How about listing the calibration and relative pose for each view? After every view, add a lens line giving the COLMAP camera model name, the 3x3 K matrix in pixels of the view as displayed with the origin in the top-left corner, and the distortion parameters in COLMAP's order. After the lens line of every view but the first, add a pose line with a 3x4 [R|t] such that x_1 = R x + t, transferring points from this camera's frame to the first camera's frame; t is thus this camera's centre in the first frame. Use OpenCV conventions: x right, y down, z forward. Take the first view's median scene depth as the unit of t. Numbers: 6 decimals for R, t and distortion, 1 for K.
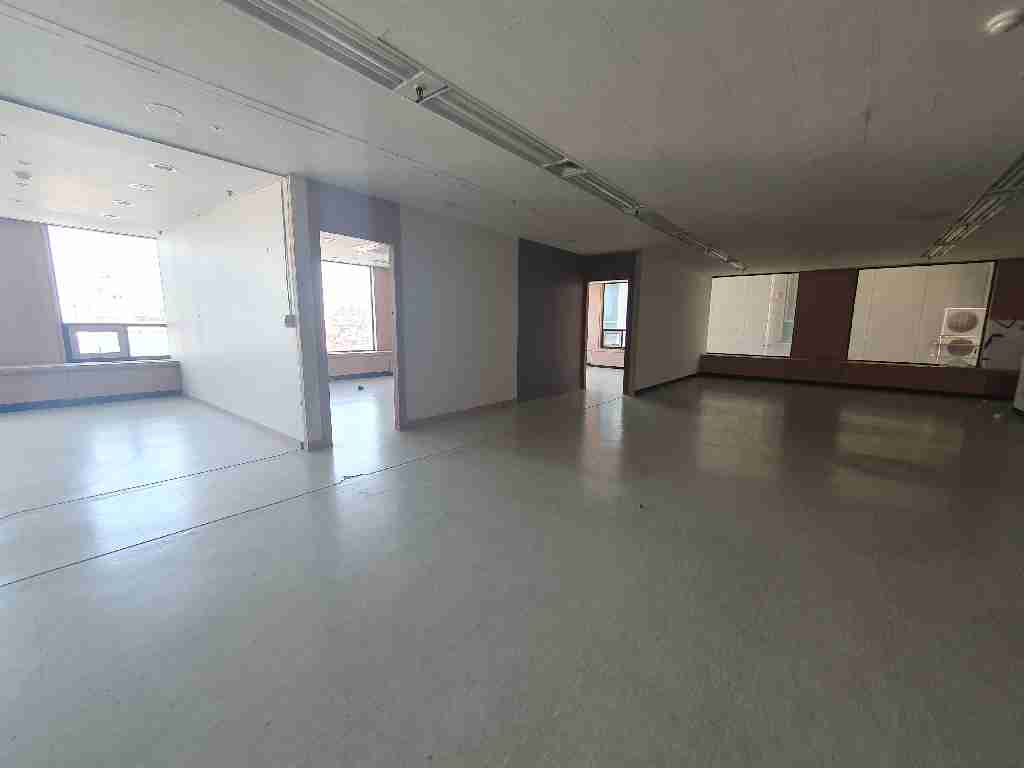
lens RADIAL K [[410.1, 0, 510.9], [0, 410.1, 389.7], [0, 0, 1]] dist [0.001813, 0.000025]
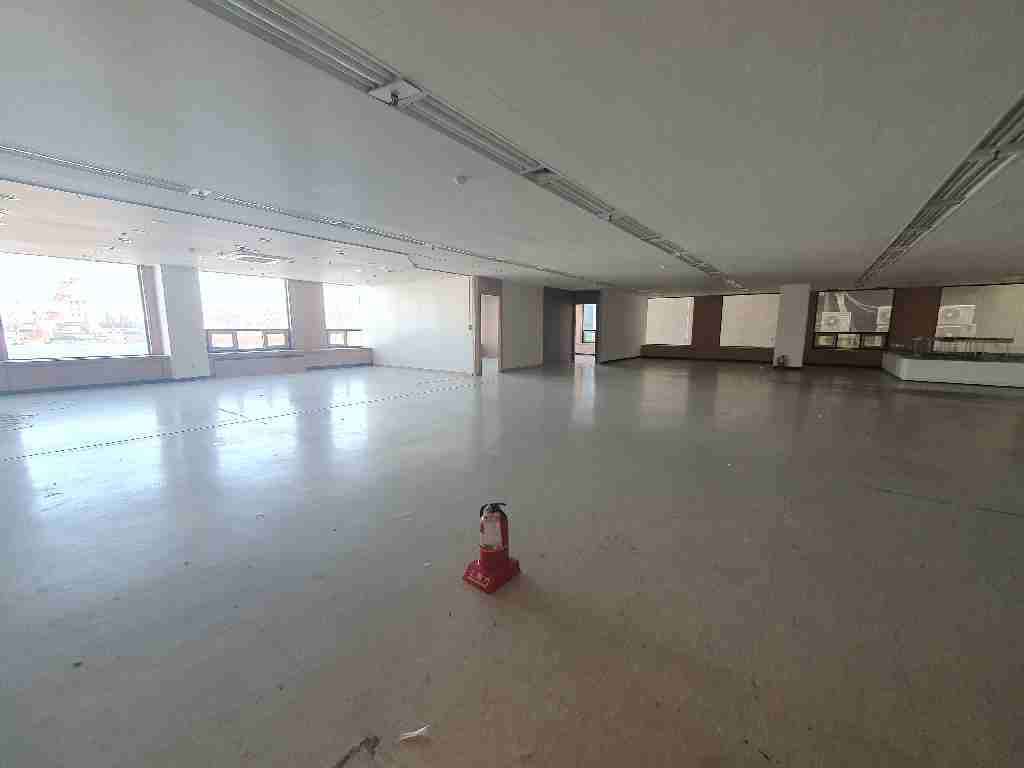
lens RADIAL K [[410.1, 0, 510.9], [0, 410.1, 389.7], [0, 0, 1]] dist [0.001813, 0.000025]
pose [[0.998658, -0.017102, 0.048891, -0.197018], [0.017465, 0.999823, -0.007007, 0.129033], [-0.048763, 0.007852, 0.998780, -0.825673]]
